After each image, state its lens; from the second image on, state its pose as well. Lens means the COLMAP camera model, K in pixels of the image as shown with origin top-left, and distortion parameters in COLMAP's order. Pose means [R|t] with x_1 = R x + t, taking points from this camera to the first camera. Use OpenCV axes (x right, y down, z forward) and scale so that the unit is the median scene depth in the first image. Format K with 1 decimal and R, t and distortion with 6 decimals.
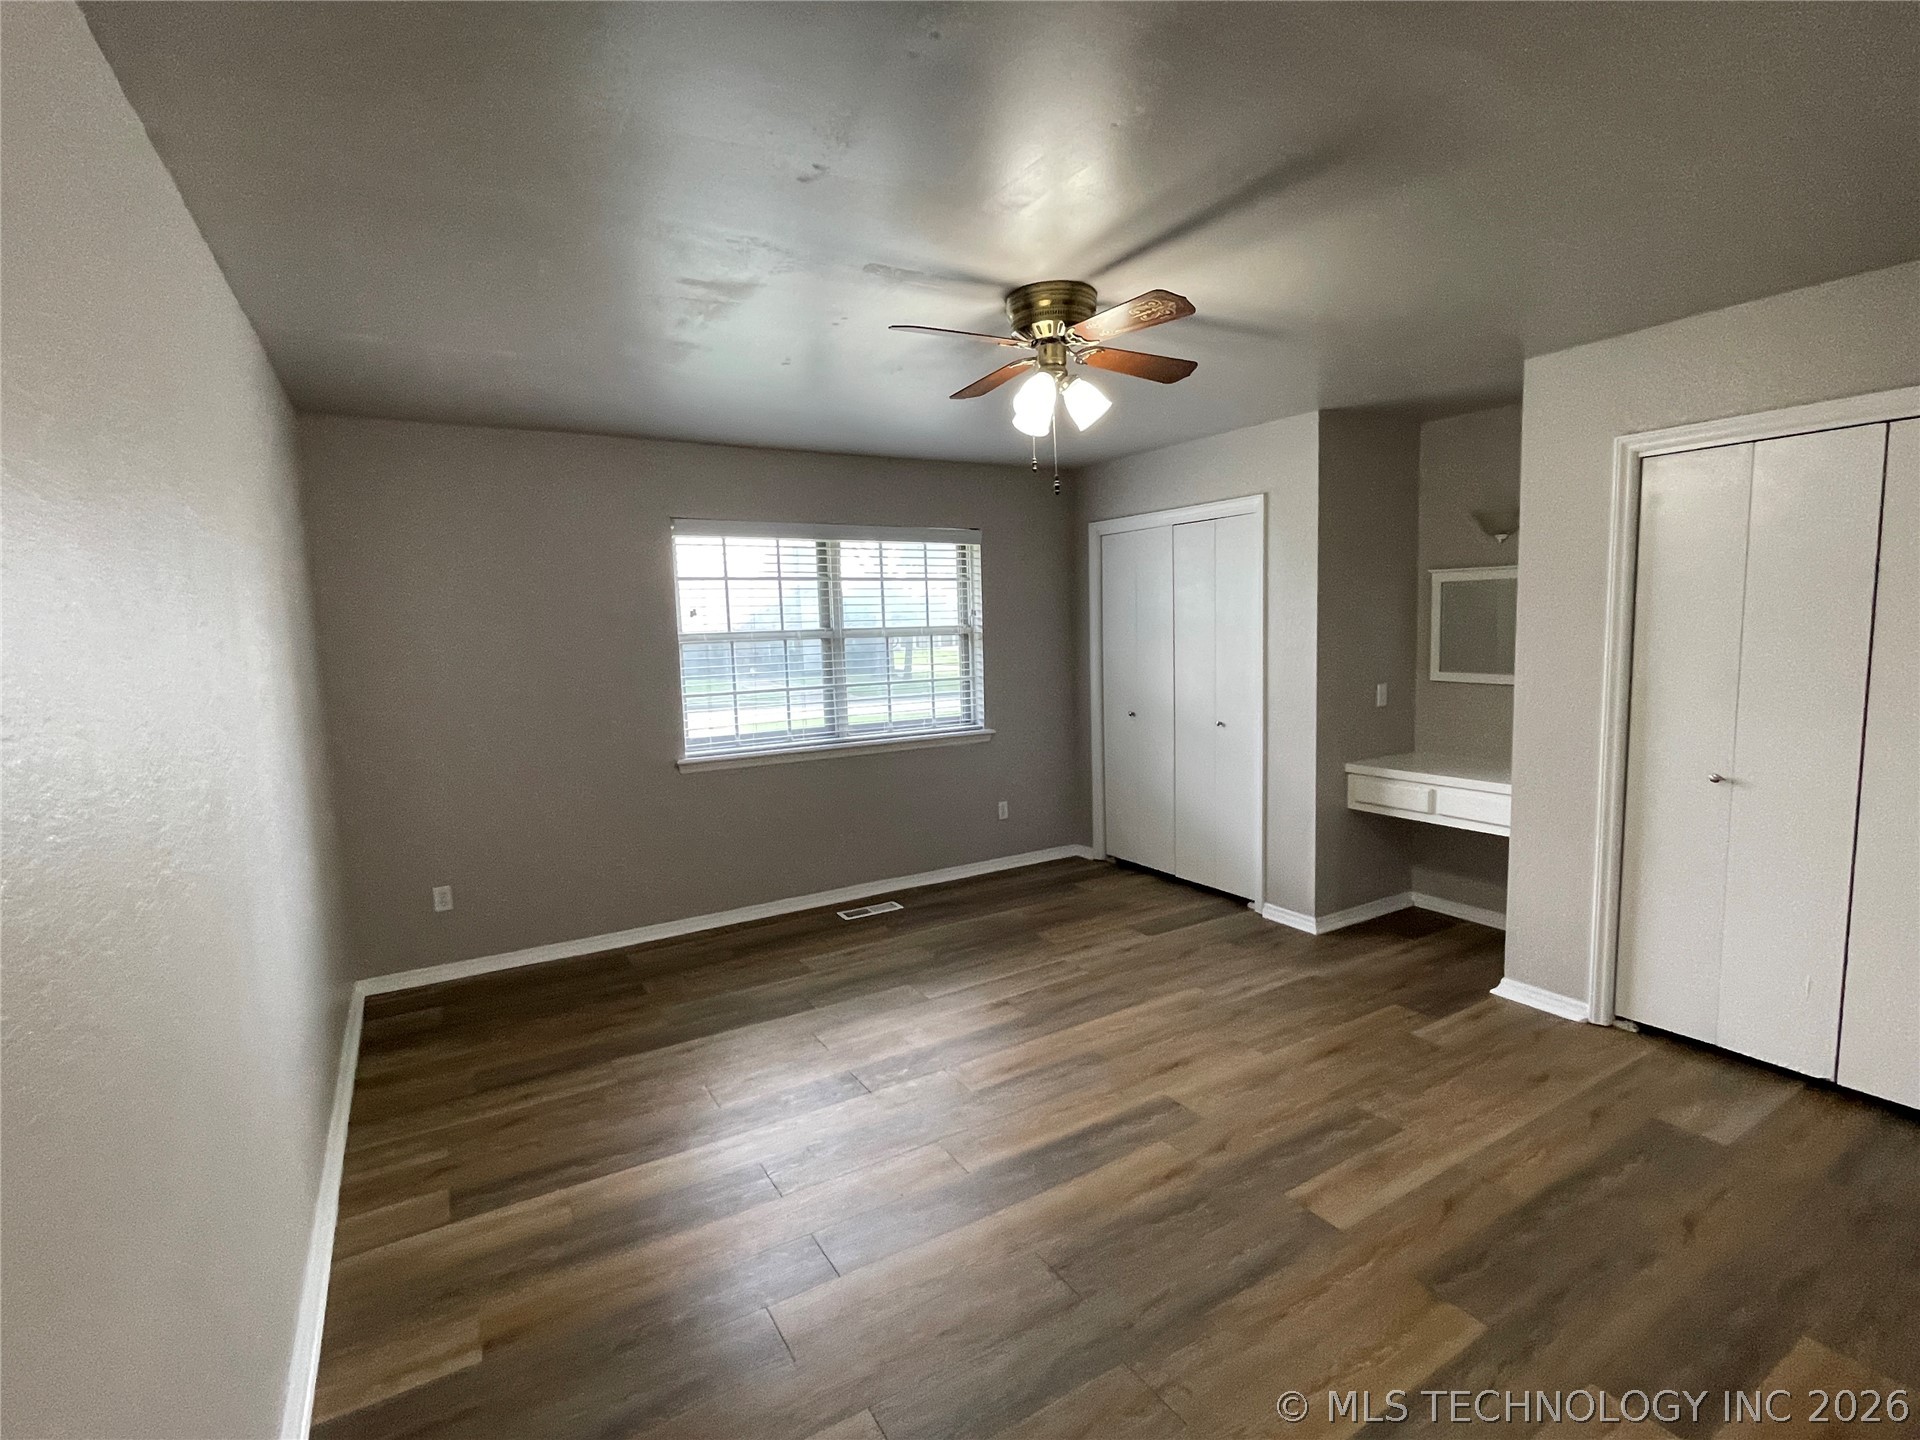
lens RADIAL K [[906.6, 0, 960.0], [0, 906.6, 720.0], [0, 0, 1]] dist [0.001043, -0.000861]
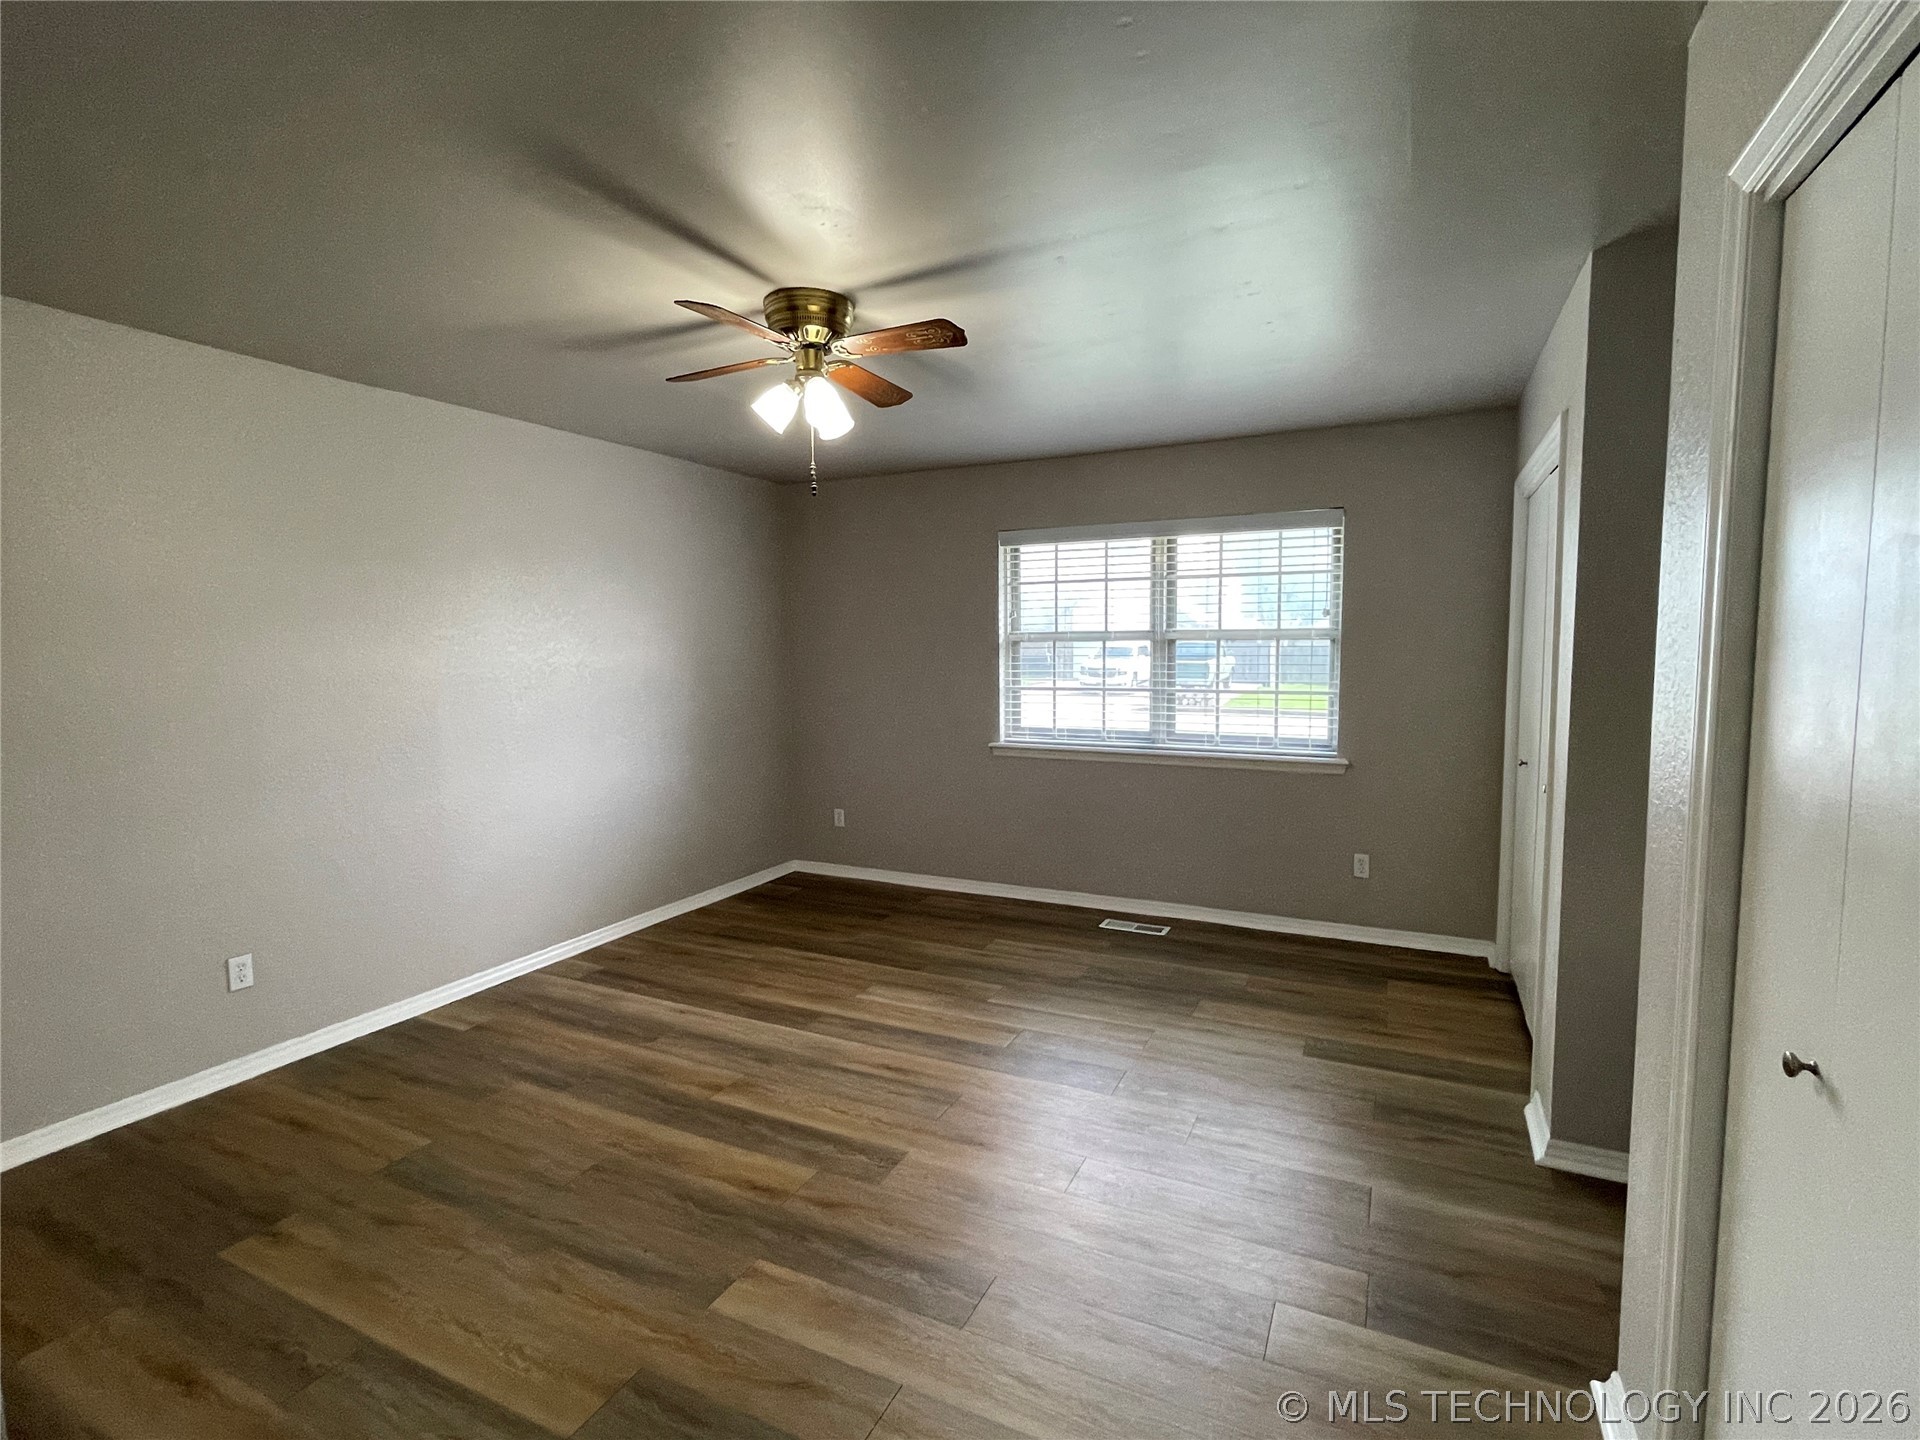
lens RADIAL K [[906.6, 0, 960.0], [0, 906.6, 720.0], [0, 0, 1]] dist [0.001043, -0.000861]
pose [[0.541552, 0.098893, -0.834830, 0.629895], [-0.090104, 0.994164, 0.059318, -0.049655], [0.835825, 0.043097, 0.547302, 0.342807]]
